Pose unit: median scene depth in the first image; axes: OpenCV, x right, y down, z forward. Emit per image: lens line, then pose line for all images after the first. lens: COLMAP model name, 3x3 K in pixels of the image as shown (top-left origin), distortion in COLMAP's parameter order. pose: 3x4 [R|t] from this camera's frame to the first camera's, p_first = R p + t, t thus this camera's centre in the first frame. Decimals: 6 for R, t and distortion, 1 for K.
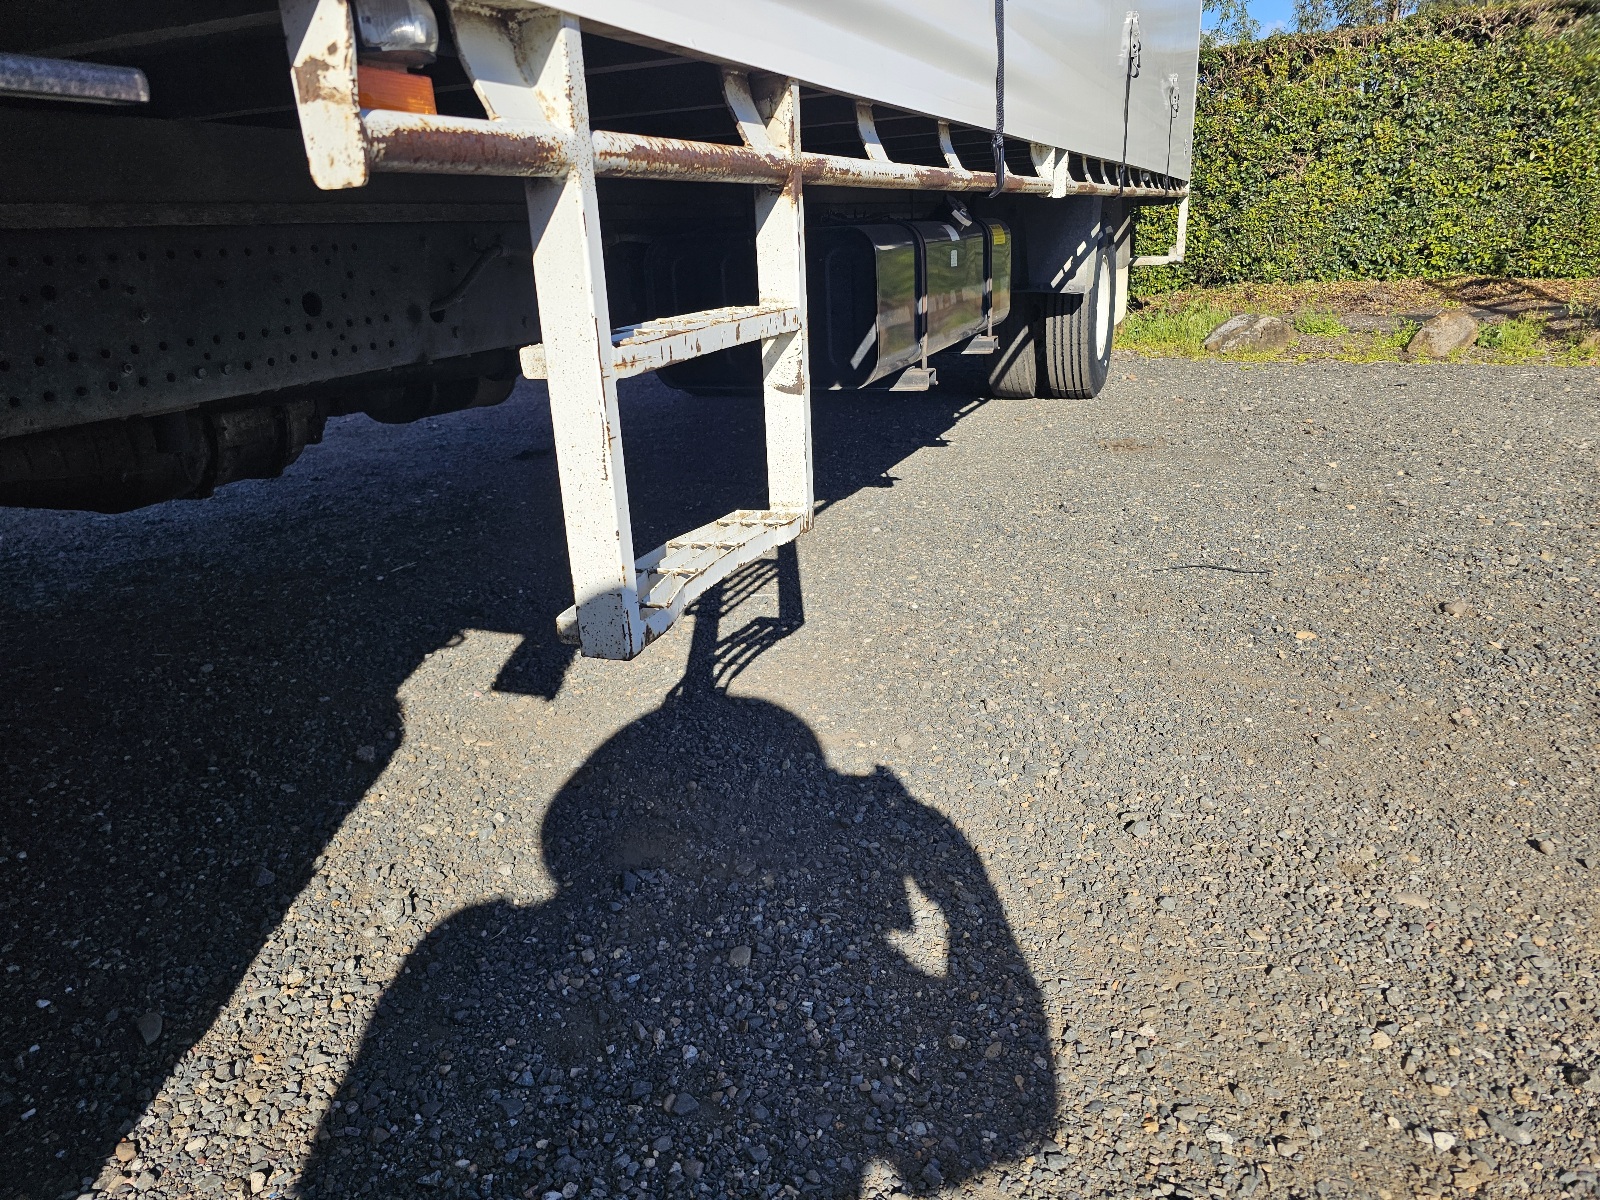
lens RADIAL K [[1073.0, 0, 802.4], [0, 1073.0, 591.6], [0, 0, 1]] dist [0.043413, -0.033226]
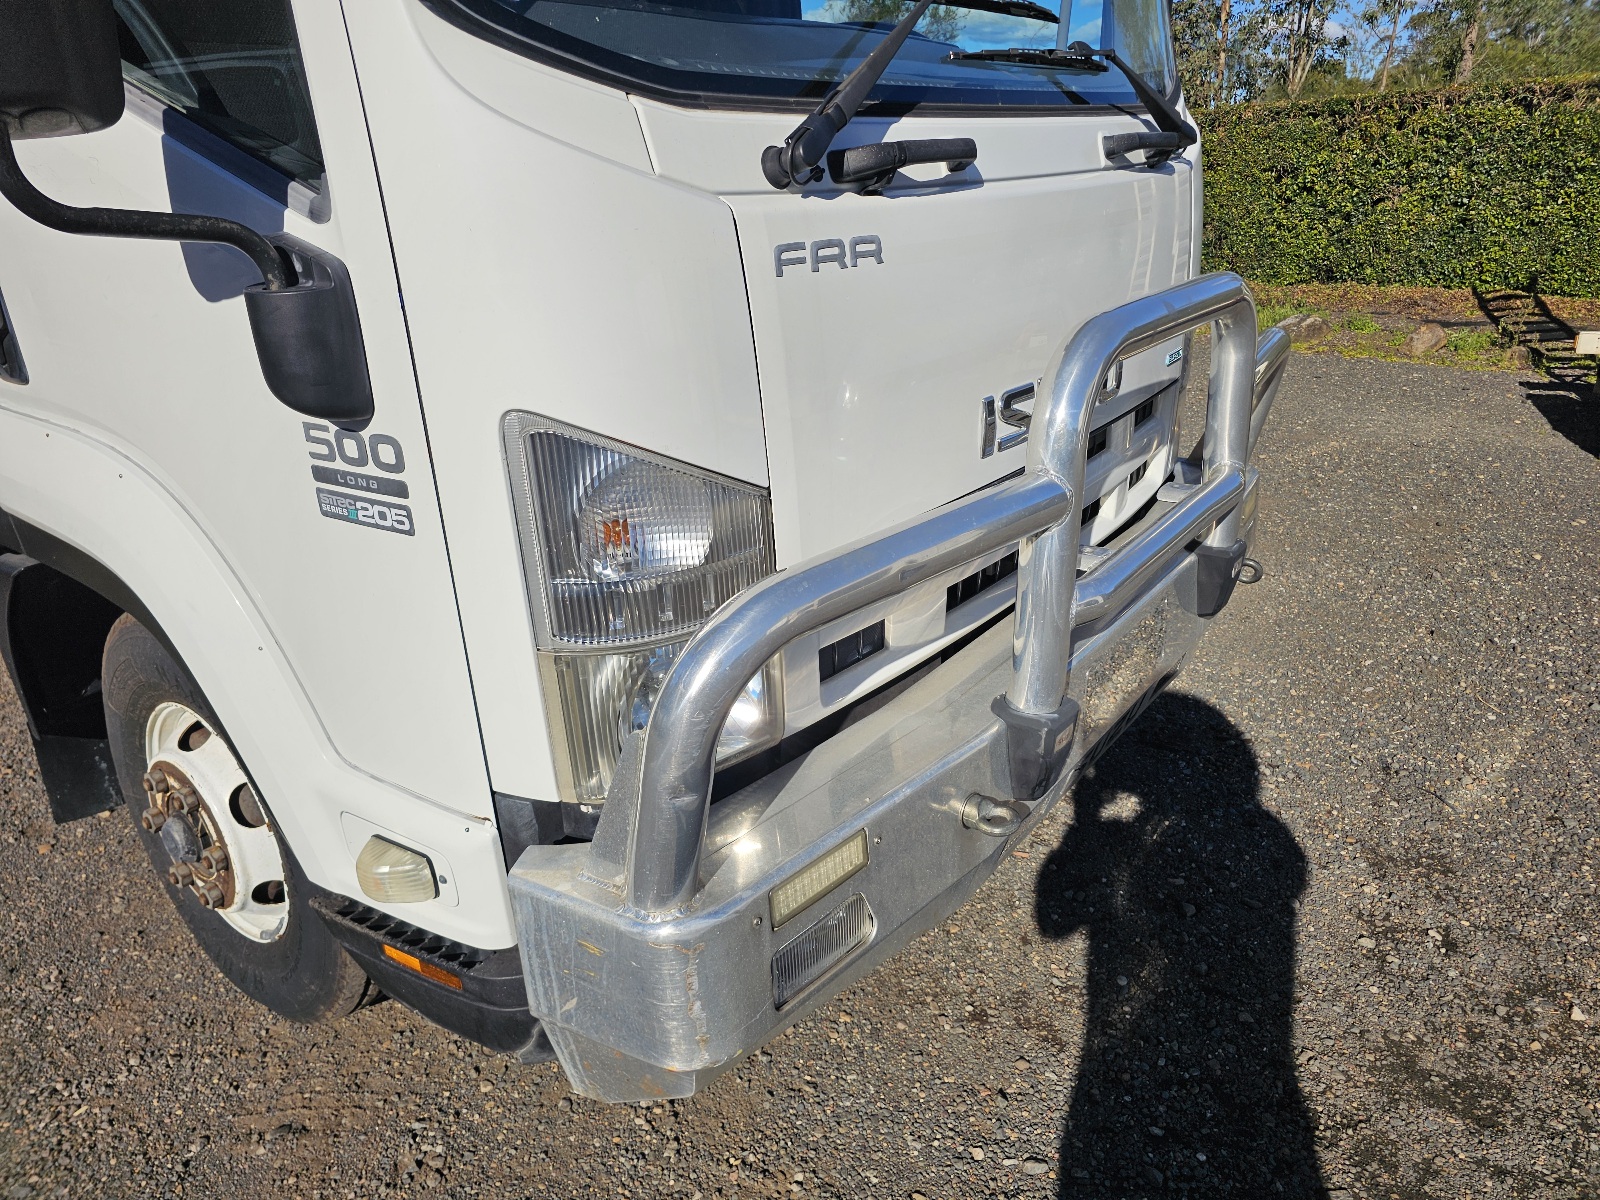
lens RADIAL K [[1073.0, 0, 799.6], [0, 1073.0, 593.6], [0, 0, 1]] dist [0.043413, -0.033226]
pose [[0.950668, 0.122984, -0.284790, 0.236924], [-0.101319, 0.990806, 0.089654, 0.041498], [0.293197, -0.056377, 0.954388, -0.543830]]
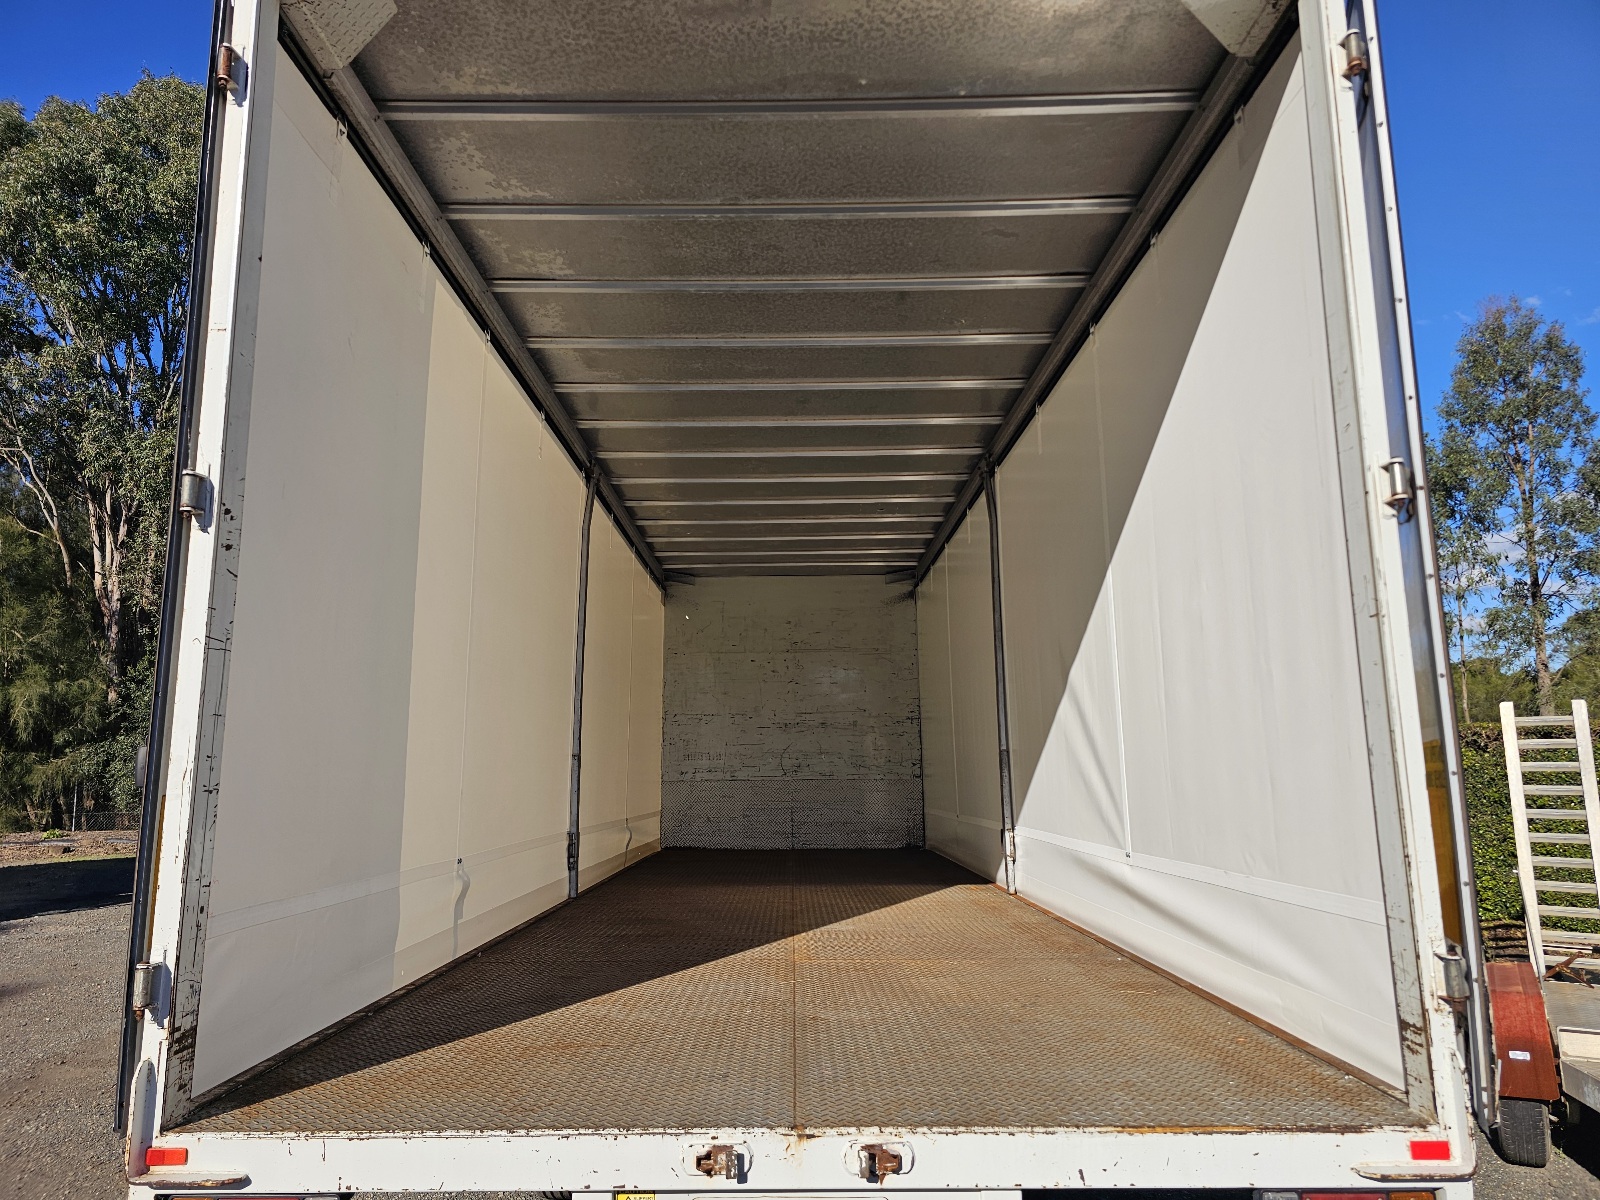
lens RADIAL K [[1073.0, 0, 784.6], [0, 1073.0, 596.5], [0, 0, 1]] dist [0.043413, -0.033226]
pose [[0.884112, -0.043317, -0.465263, 0.500741], [-0.157178, 0.910106, -0.383409, -0.009024], [0.440047, 0.412106, 0.797827, -0.608018]]
